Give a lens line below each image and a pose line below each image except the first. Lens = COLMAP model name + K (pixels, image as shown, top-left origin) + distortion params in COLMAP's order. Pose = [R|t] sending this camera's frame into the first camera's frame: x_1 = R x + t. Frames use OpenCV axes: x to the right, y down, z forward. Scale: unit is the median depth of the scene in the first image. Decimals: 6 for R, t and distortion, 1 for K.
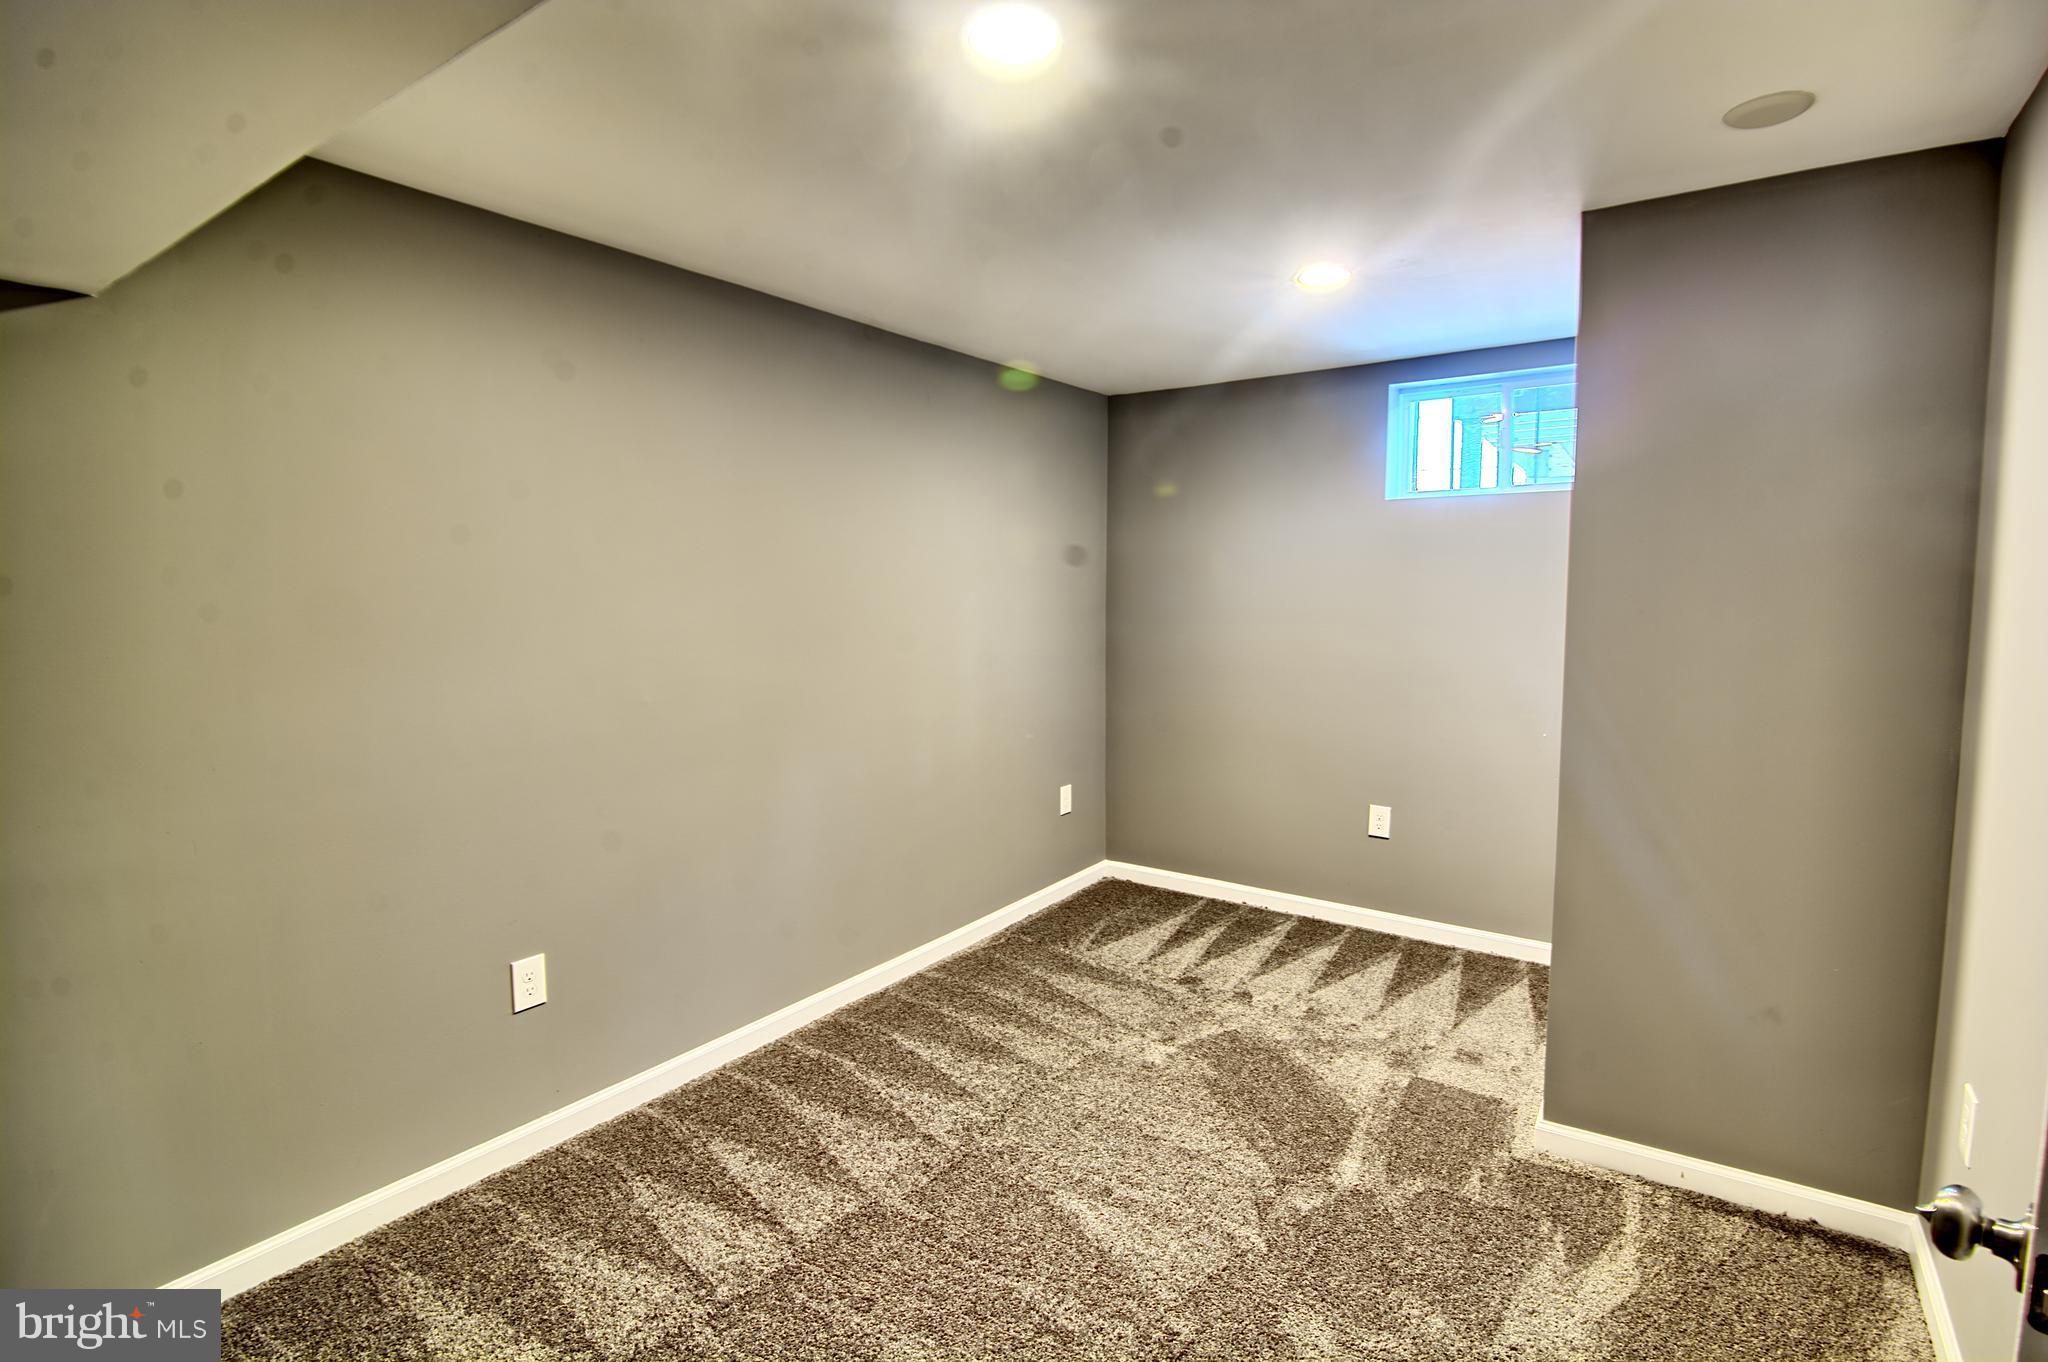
lens RADIAL K [[974.1, 0, 1025.8], [0, 974.1, 671.7], [0, 0, 1]] dist [-0.010287, -0.008579]
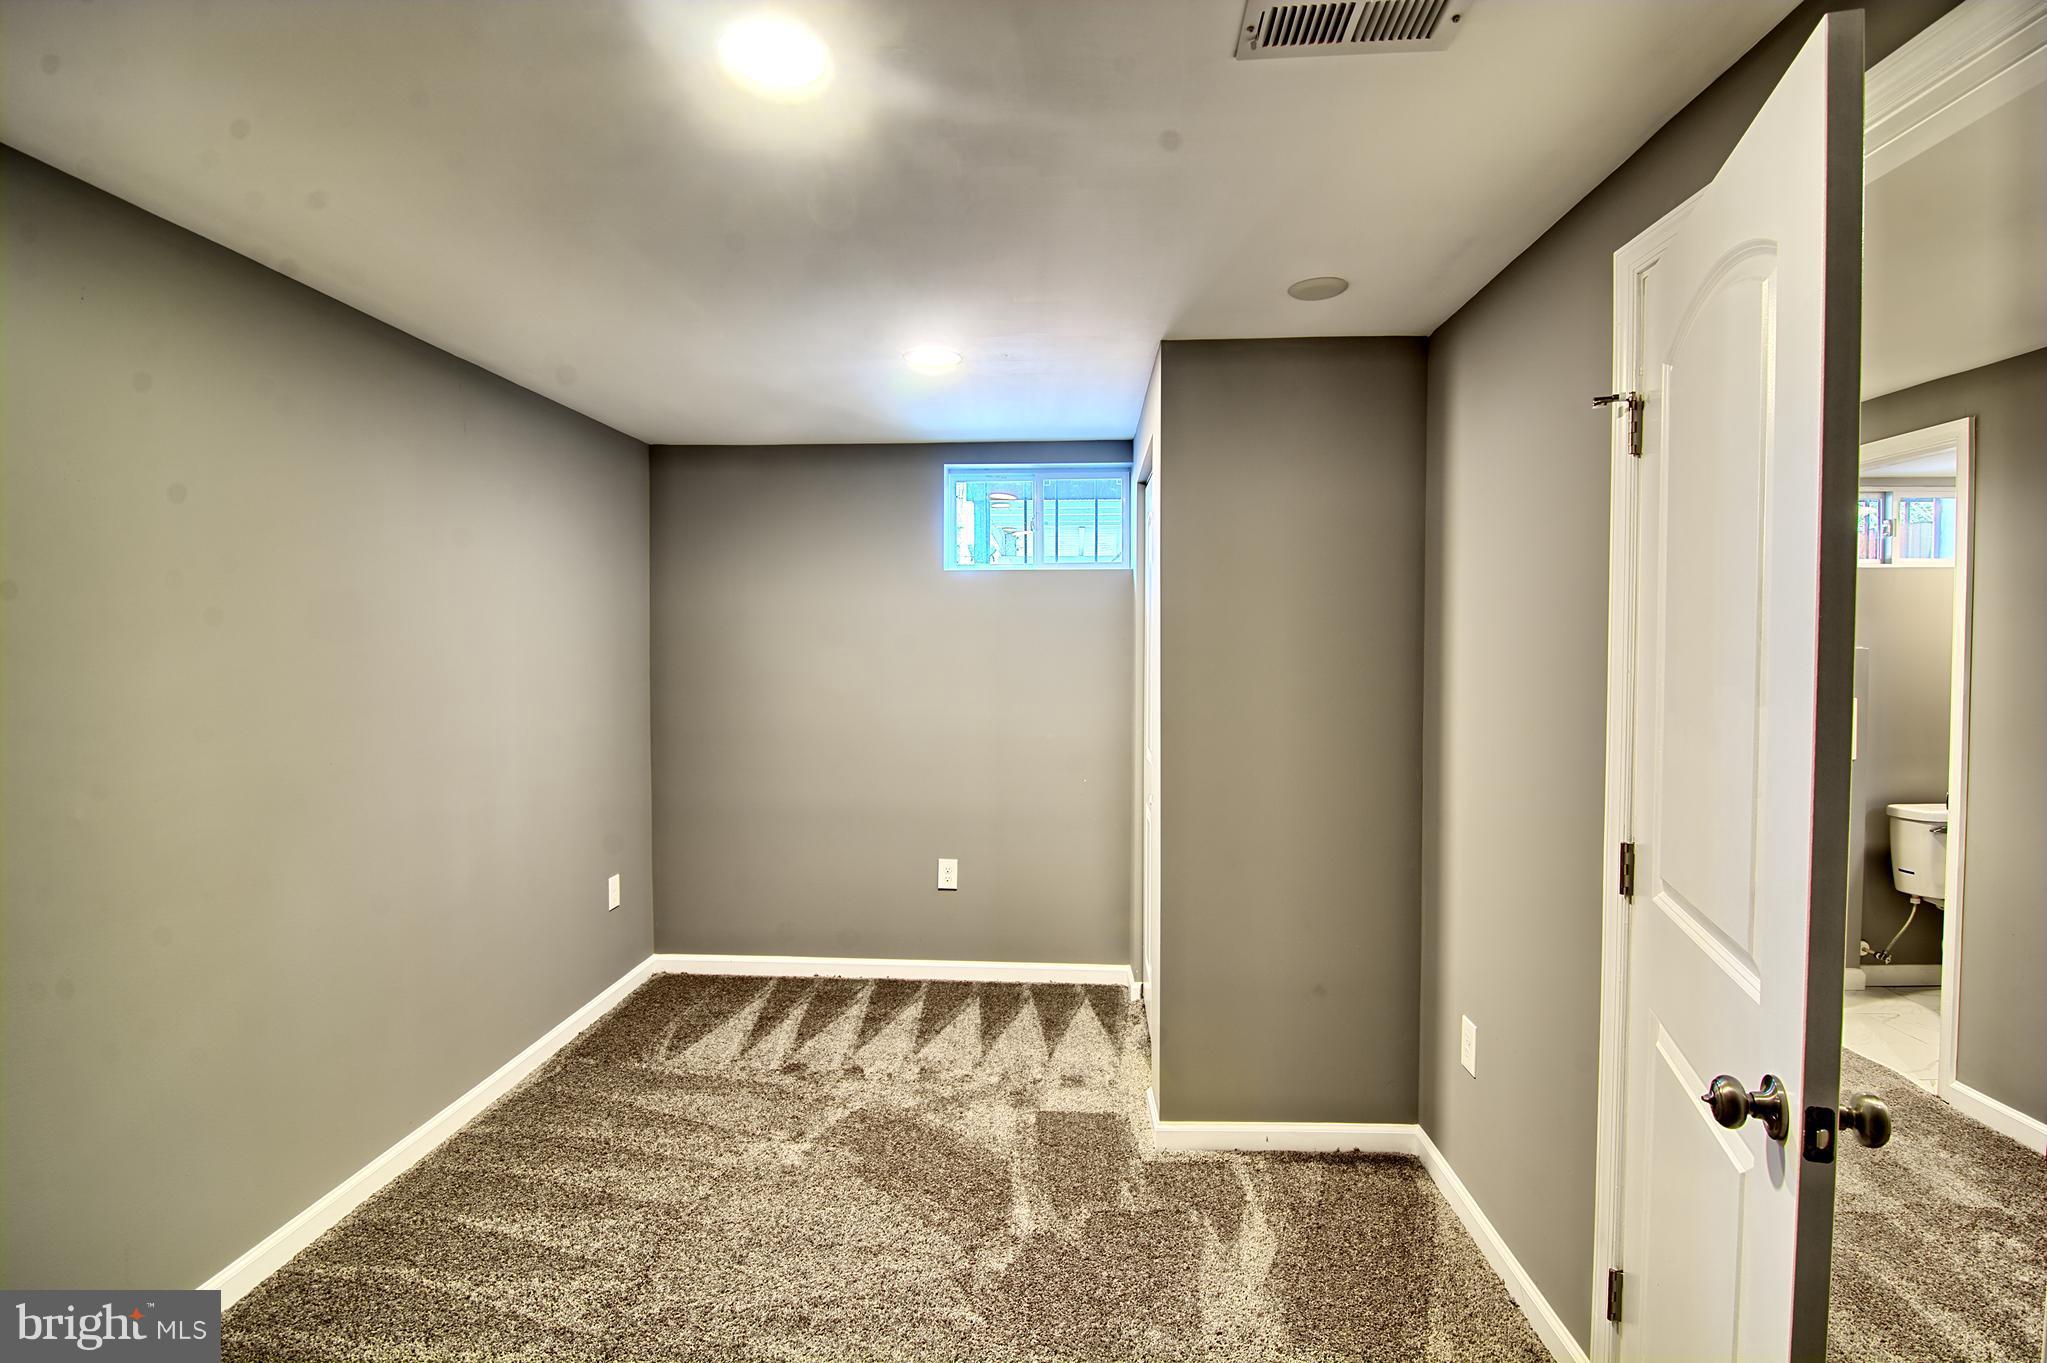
lens RADIAL K [[973.6, 0, 1026.0], [0, 973.6, 672.6], [0, 0, 1]] dist [-0.010287, -0.008579]
pose [[0.851979, -0.012559, 0.523425, -0.155025], [0.046333, 0.997599, -0.051479, -0.007181], [-0.521521, 0.068110, 0.850516, 0.067740]]
